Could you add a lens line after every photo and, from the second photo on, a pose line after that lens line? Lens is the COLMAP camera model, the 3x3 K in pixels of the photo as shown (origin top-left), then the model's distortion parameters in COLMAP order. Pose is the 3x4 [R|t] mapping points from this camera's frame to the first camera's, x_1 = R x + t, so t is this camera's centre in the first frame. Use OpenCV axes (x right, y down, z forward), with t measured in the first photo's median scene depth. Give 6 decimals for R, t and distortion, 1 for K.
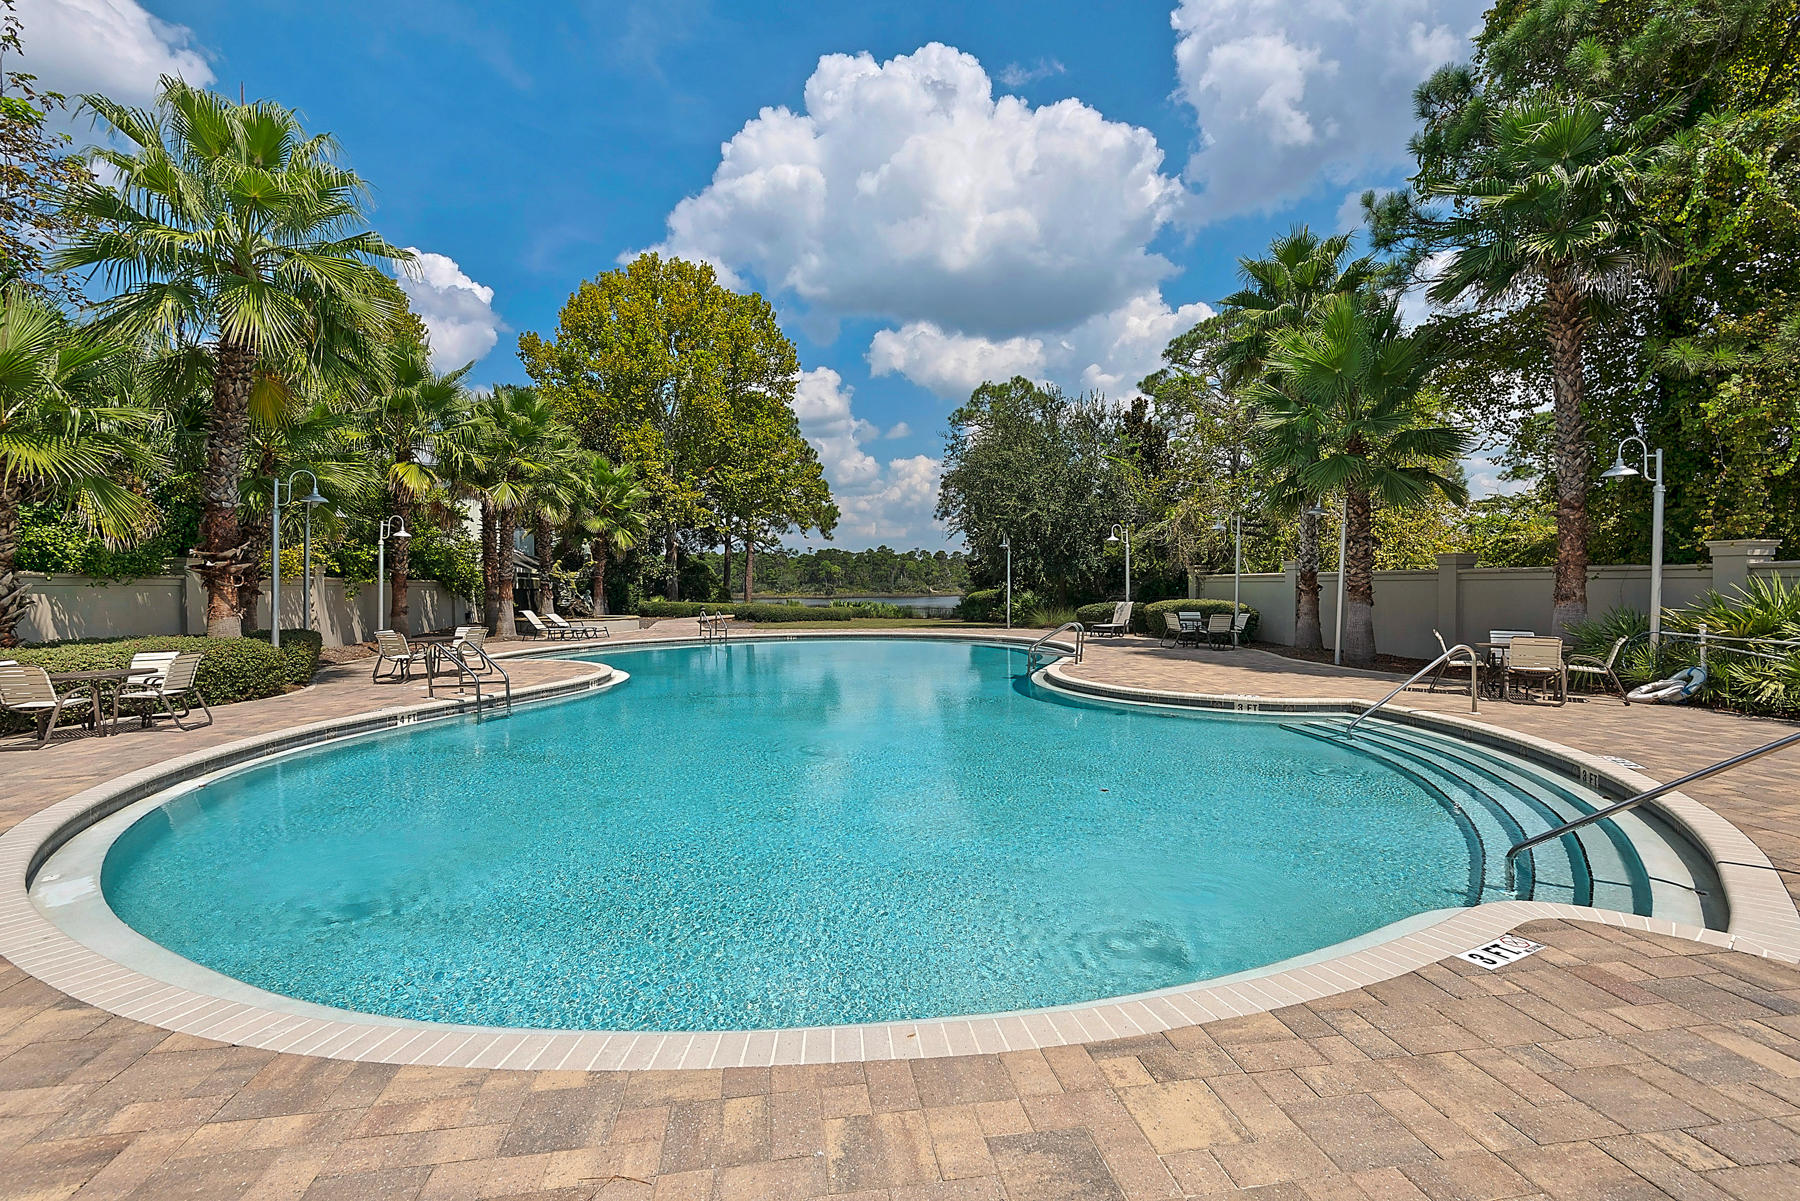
lens RADIAL K [[819.0, 0, 903.9], [0, 819.0, 594.4], [0, 0, 1]] dist [0.023284, -0.011747]
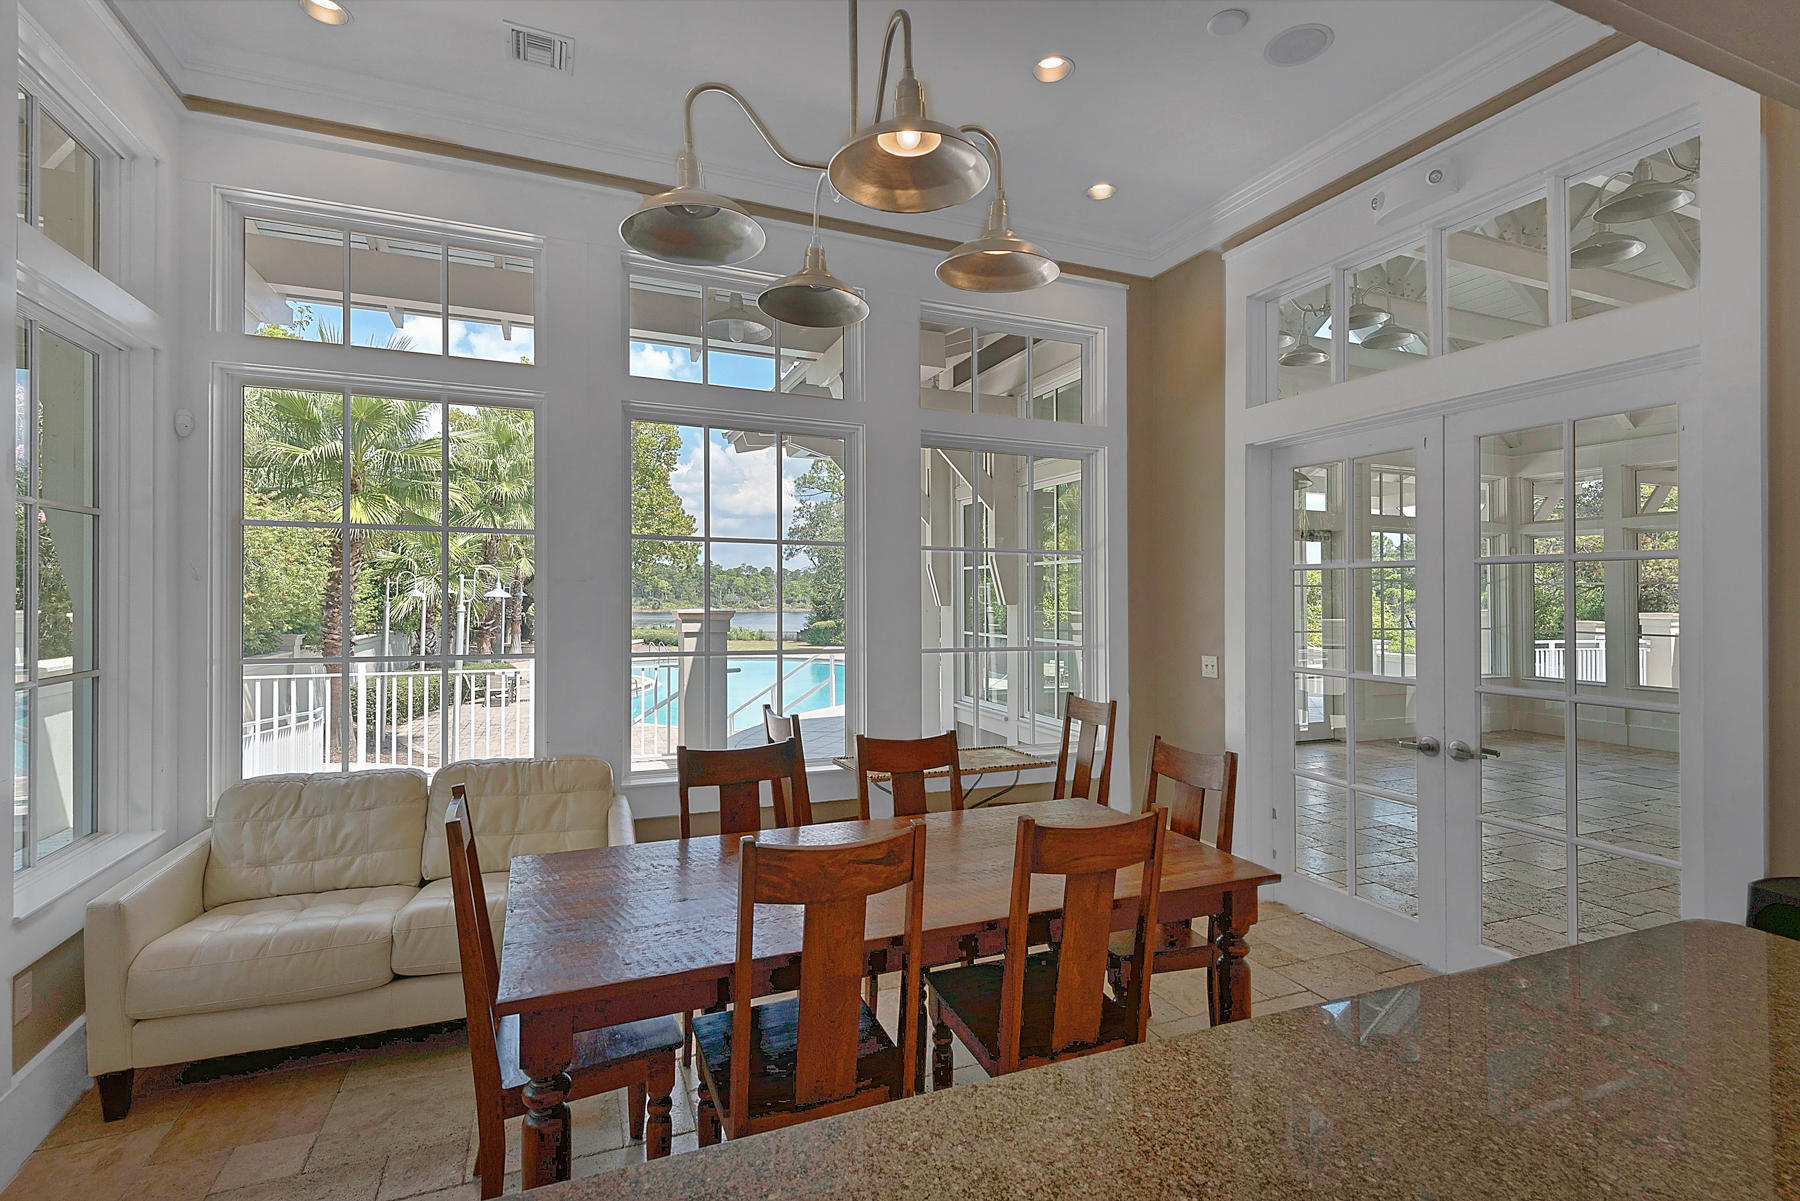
lens RADIAL K [[819.0, 0, 903.9], [0, 819.0, 594.4], [0, 0, 1]] dist [0.023284, -0.011747]
pose [[0.976219, 0.015725, 0.216216, -0.172803], [-0.012453, 0.999787, -0.016487, -0.071157], [-0.216429, 0.013402, 0.976206, -0.900480]]
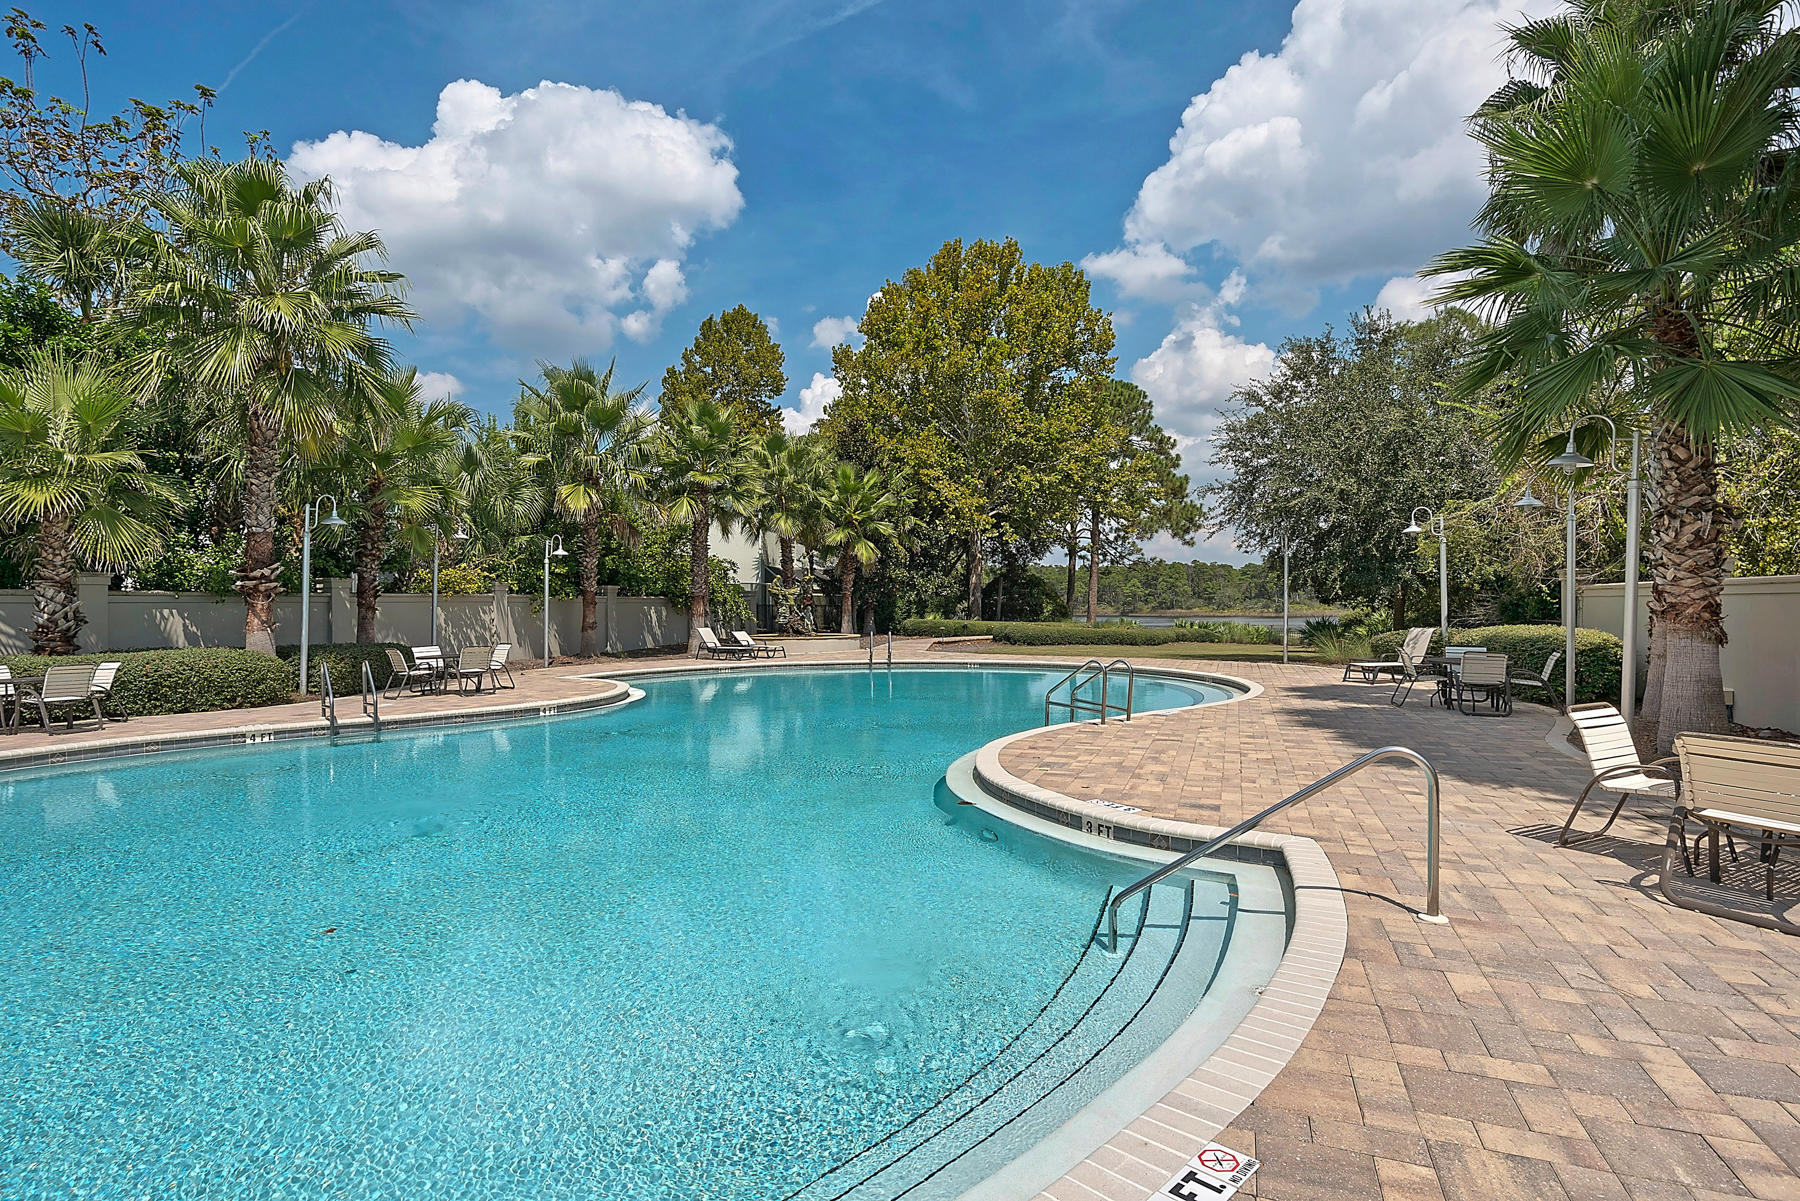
lens RADIAL K [[899.4, 0, 900.0], [0, 899.4, 600.5], [0, 0, 1]] dist [0.028639, -0.020822]
pose [[0.869428, -0.000739, -0.494059, 0.376136], [-0.004973, 0.999935, -0.010248, -0.003942], [0.494034, 0.011367, 0.869368, 0.263709]]
